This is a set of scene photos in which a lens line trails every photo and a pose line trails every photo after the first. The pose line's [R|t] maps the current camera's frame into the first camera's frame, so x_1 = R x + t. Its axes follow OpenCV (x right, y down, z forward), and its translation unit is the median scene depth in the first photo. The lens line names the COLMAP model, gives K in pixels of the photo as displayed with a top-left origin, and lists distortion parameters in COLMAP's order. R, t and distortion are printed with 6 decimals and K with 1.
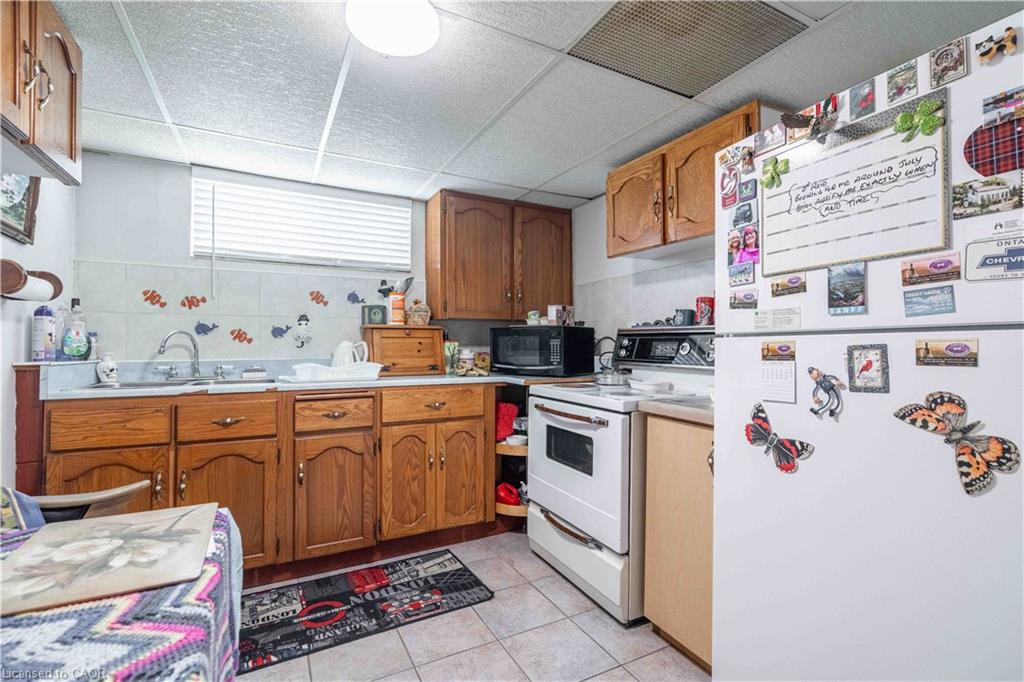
lens RADIAL K [[462.5, 0, 510.1], [0, 462.5, 338.0], [0, 0, 1]] dist [-0.006644, 0.005337]
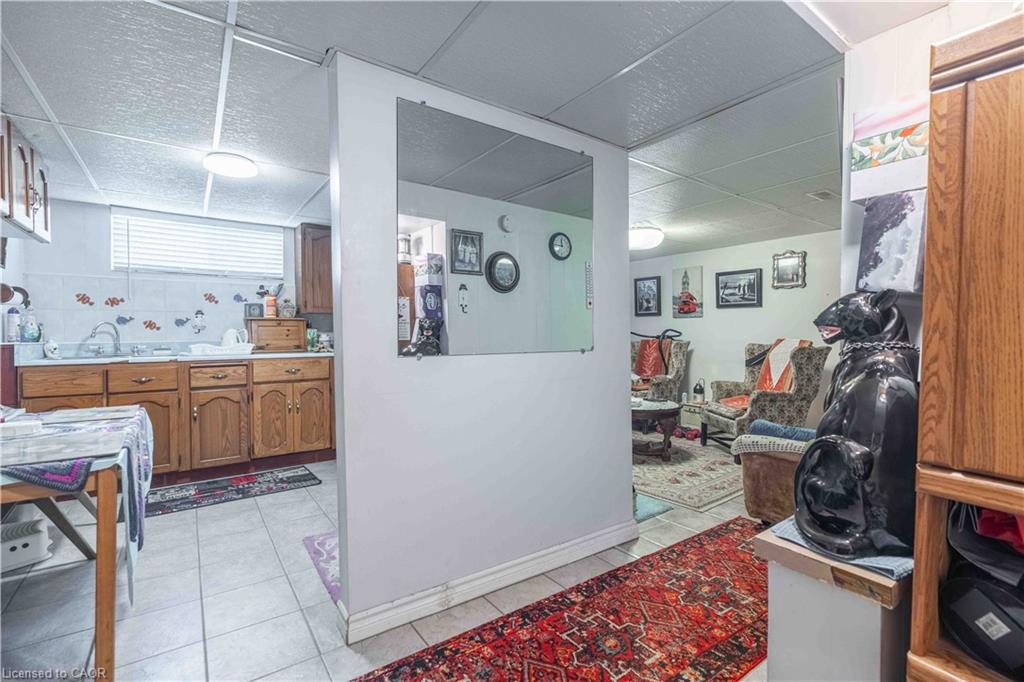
lens RADIAL K [[462.5, 0, 510.1], [0, 462.5, 338.0], [0, 0, 1]] dist [-0.006644, 0.005337]
pose [[0.991847, -0.004632, 0.127354, 0.366330], [0.000975, 0.999586, 0.028759, -0.005603], [-0.127434, -0.028401, 0.991440, -0.609514]]
